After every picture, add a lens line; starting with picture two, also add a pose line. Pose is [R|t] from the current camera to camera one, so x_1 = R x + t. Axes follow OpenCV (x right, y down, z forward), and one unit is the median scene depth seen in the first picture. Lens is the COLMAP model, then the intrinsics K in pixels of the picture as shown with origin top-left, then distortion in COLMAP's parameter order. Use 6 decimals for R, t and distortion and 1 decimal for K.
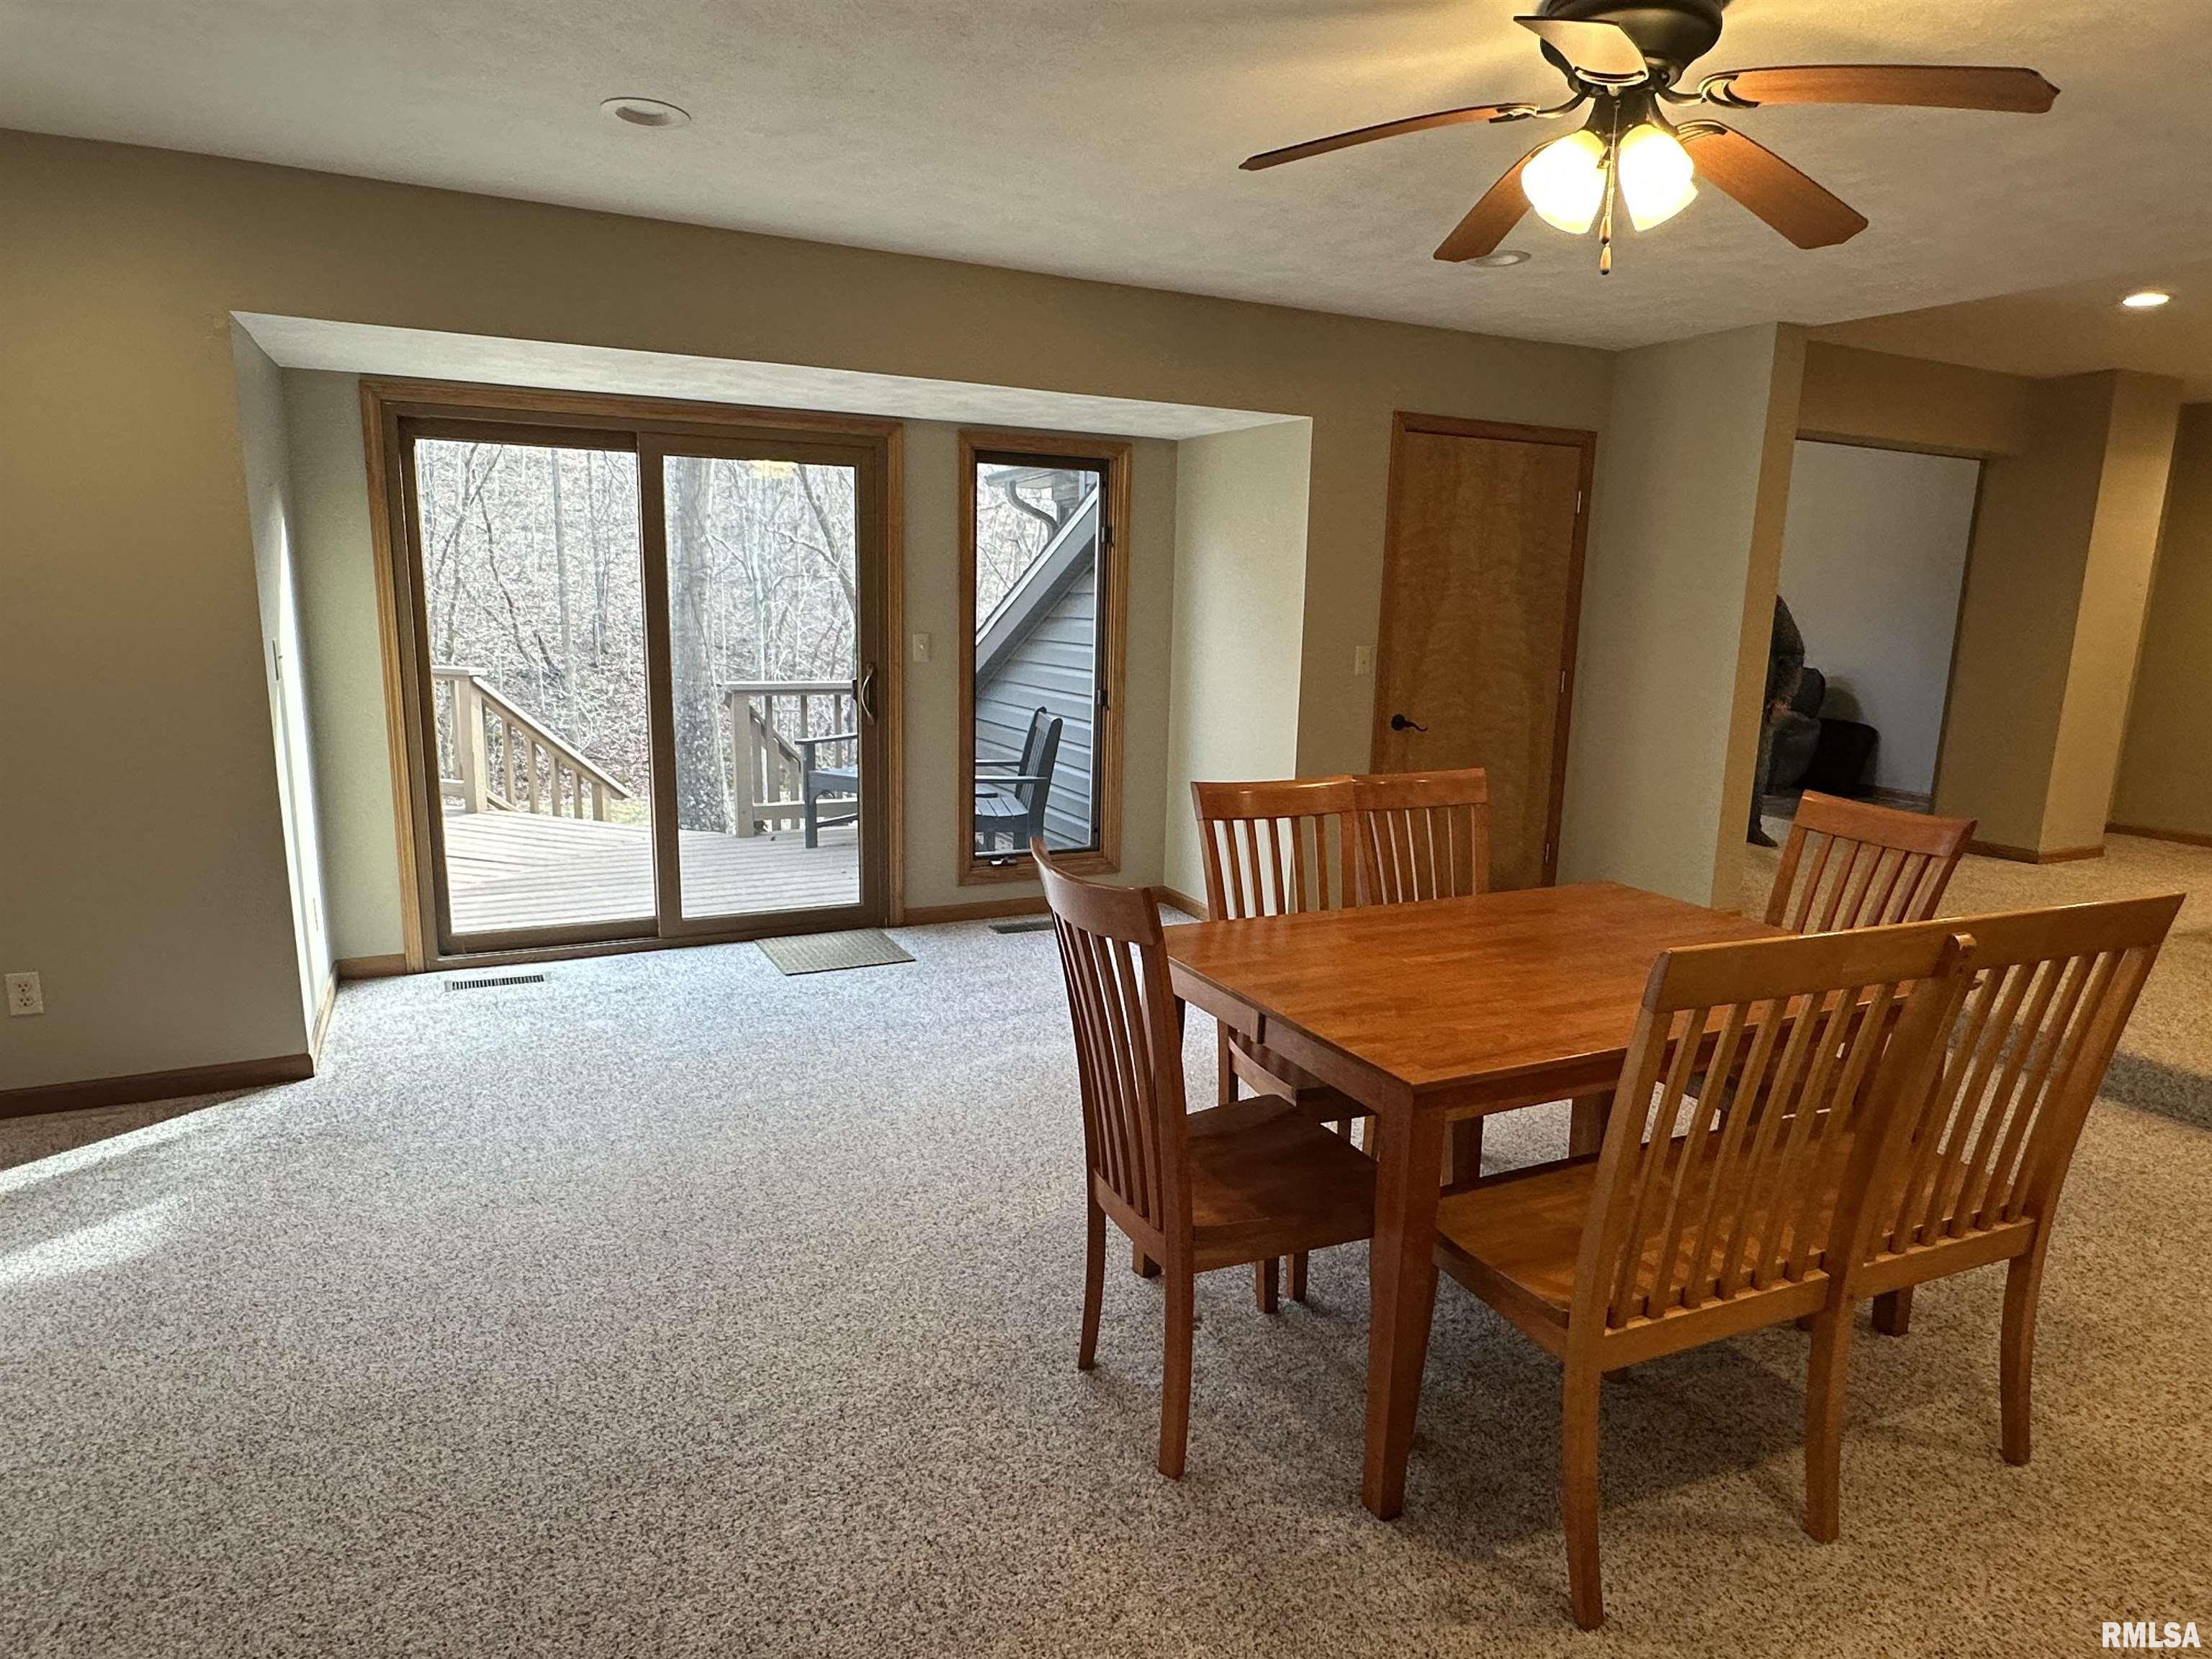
lens RADIAL K [[1298.9, 0, 1107.5], [0, 1298.9, 836.6], [0, 0, 1]] dist [-0.001092, 0.001337]
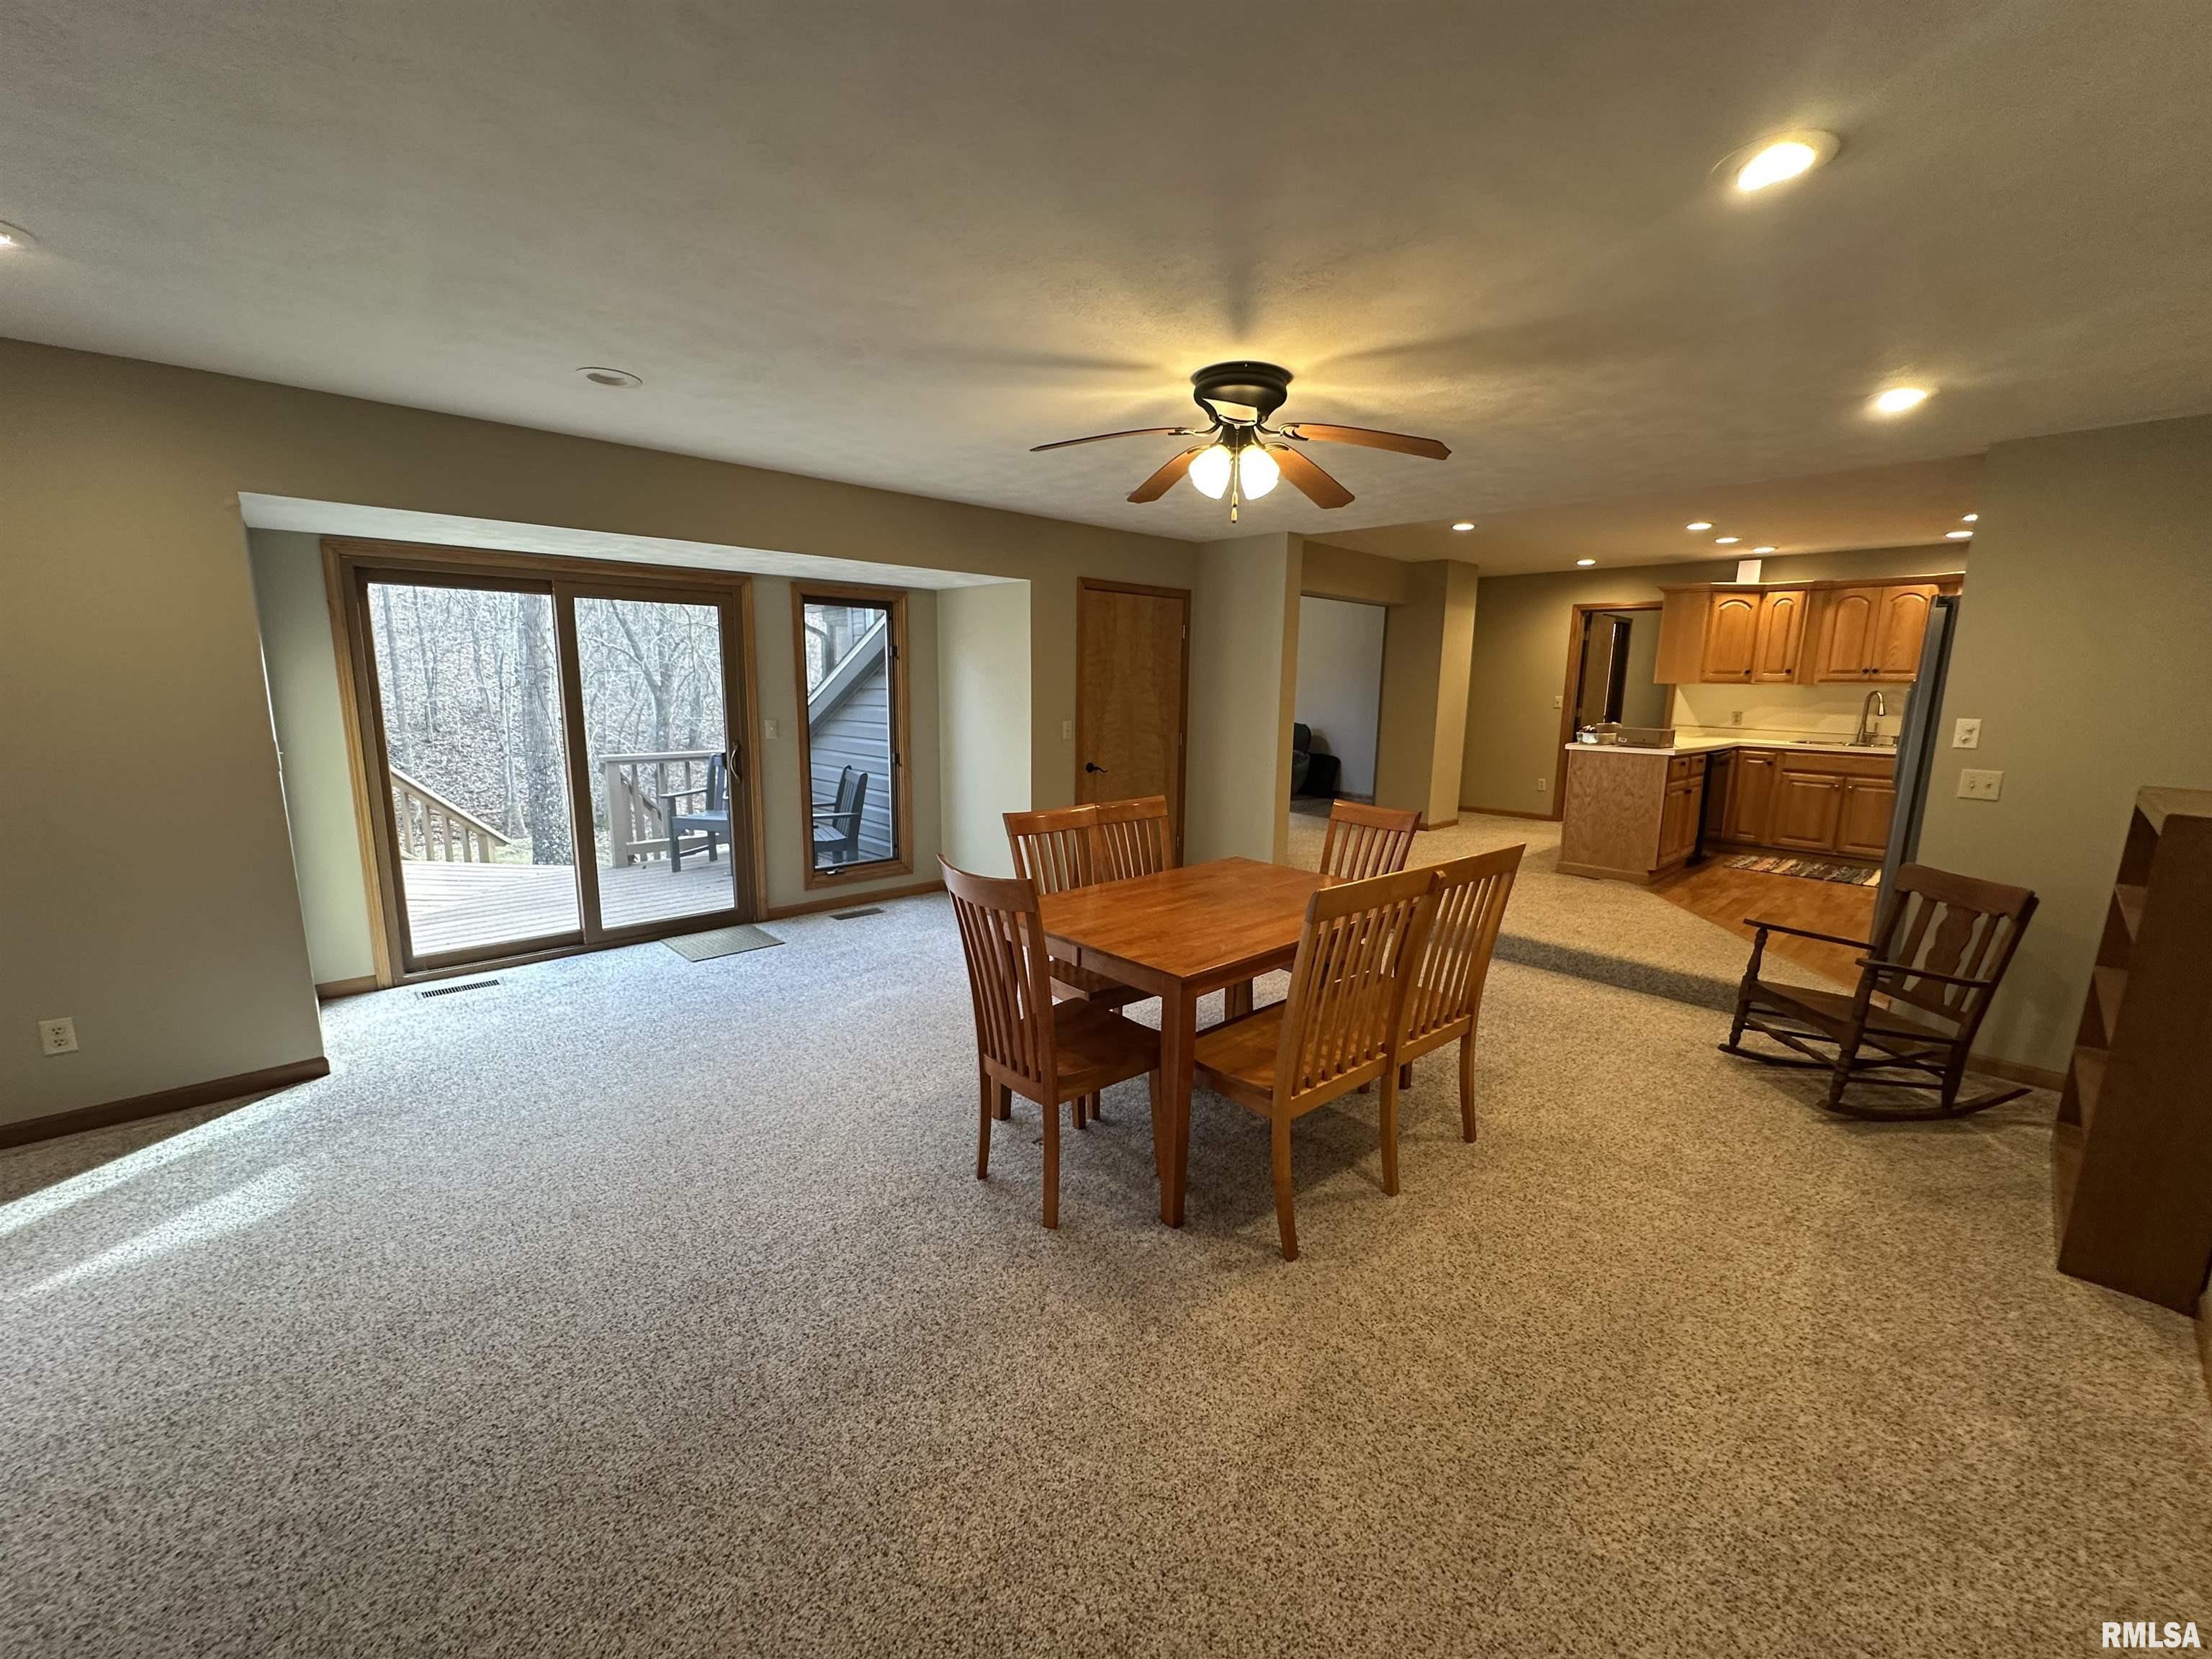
lens RADIAL K [[873.3, 0, 1106.0], [0, 873.3, 823.3], [0, 0, 1]] dist [0.000387, 0.000212]
pose [[0.958020, -0.057023, 0.280973, -0.108066], [0.062816, 0.997957, -0.011646, -0.007885], [-0.279735, 0.028807, 0.959645, -0.076021]]
